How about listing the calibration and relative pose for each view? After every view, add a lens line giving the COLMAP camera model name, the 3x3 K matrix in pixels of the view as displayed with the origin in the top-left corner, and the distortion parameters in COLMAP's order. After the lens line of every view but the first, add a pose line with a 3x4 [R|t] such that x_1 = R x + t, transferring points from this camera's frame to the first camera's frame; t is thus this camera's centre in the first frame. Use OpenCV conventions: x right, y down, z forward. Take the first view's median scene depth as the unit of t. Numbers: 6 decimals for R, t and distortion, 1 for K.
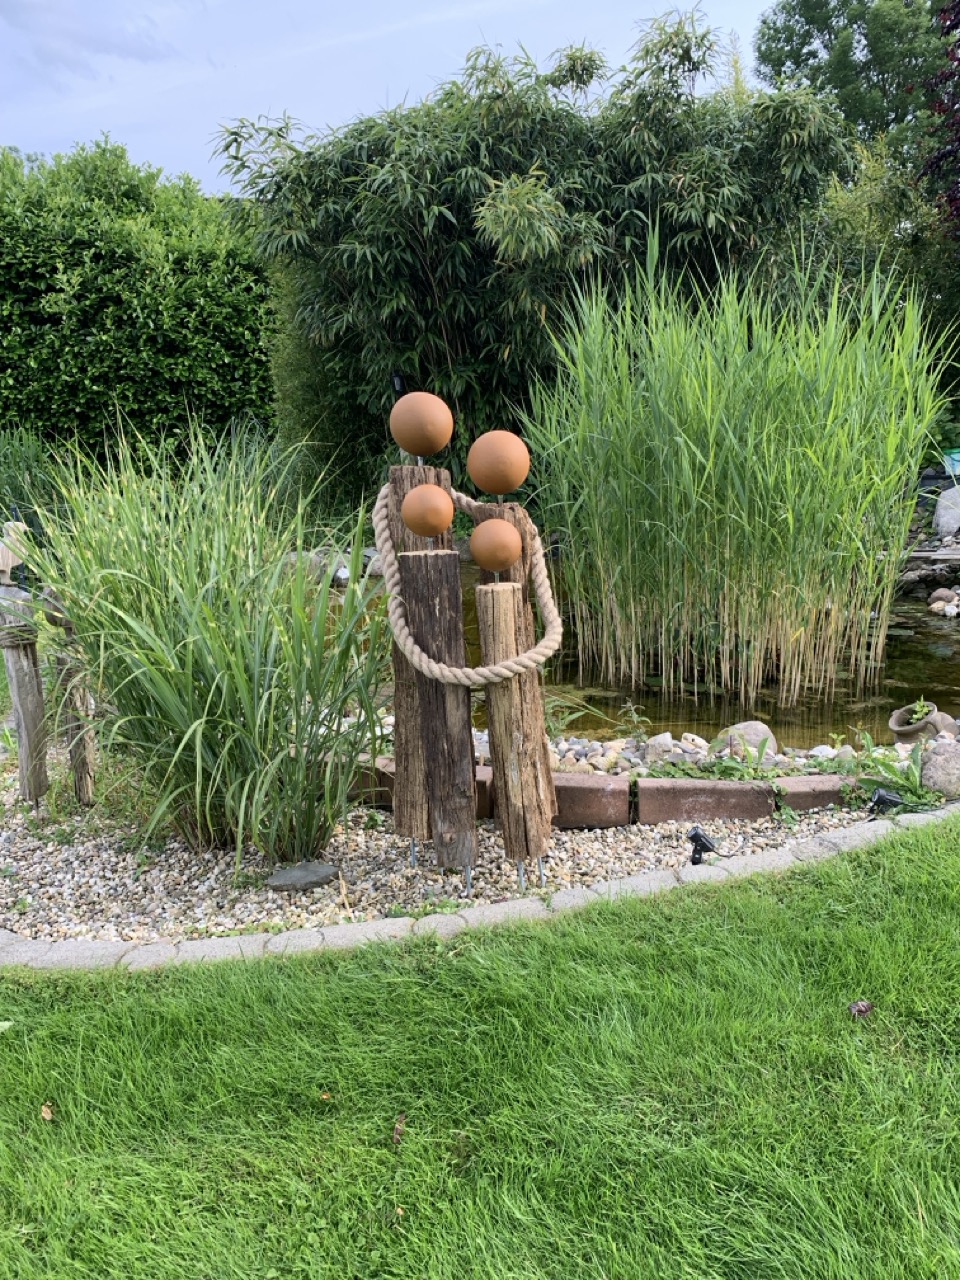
lens RADIAL K [[969.4, 0, 480.0], [0, 969.4, 640.0], [0, 0, 1]] dist [0.063629, -0.086592]
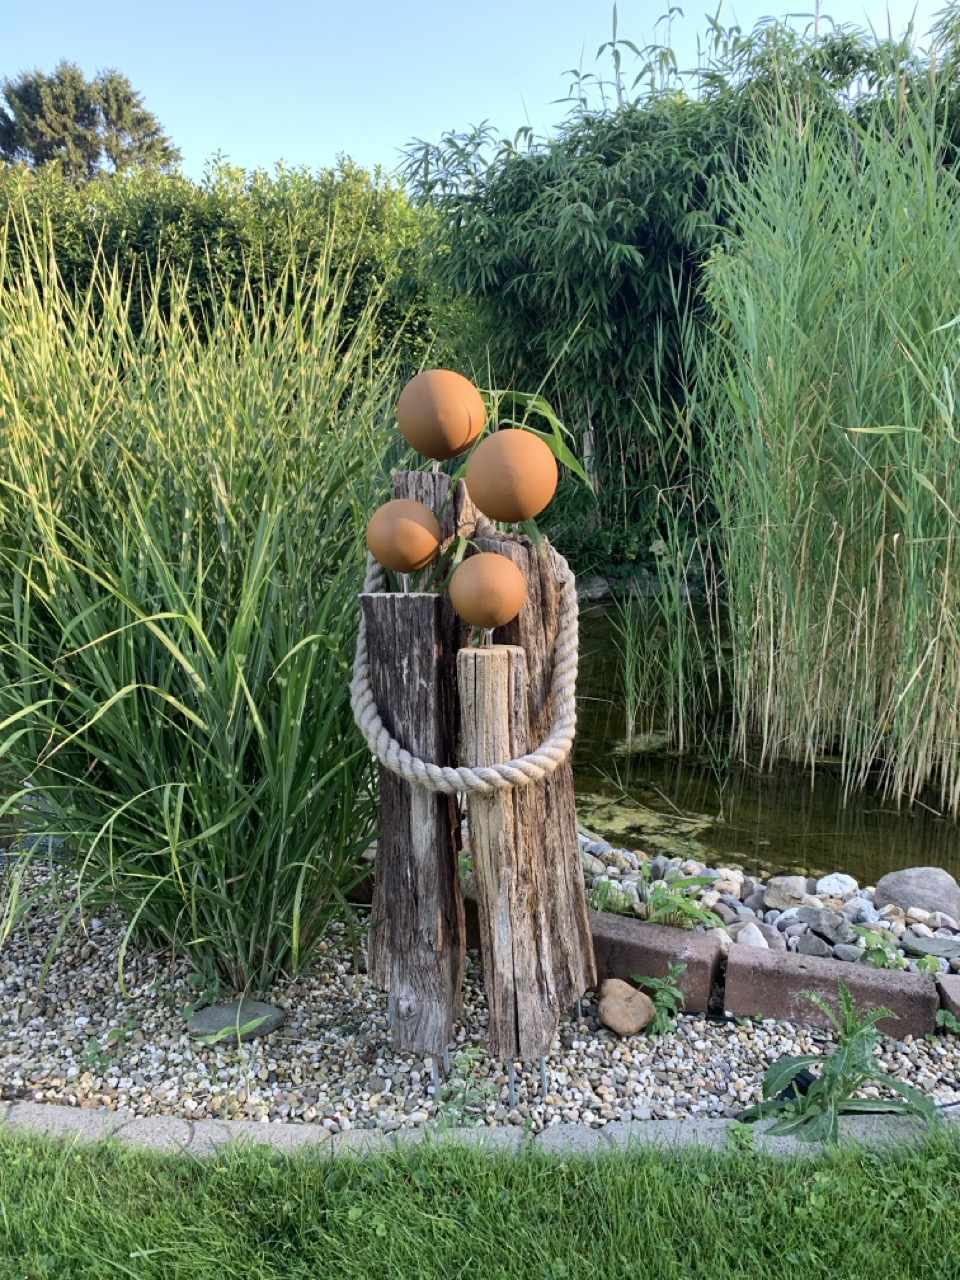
lens RADIAL K [[969.4, 0, 480.0], [0, 969.4, 640.0], [0, 0, 1]] dist [0.063629, -0.086592]
pose [[0.971947, 0.094916, -0.215197, 0.151657], [-0.111199, 0.991681, -0.064838, -0.016943], [0.207253, 0.086948, 0.974416, 0.320729]]
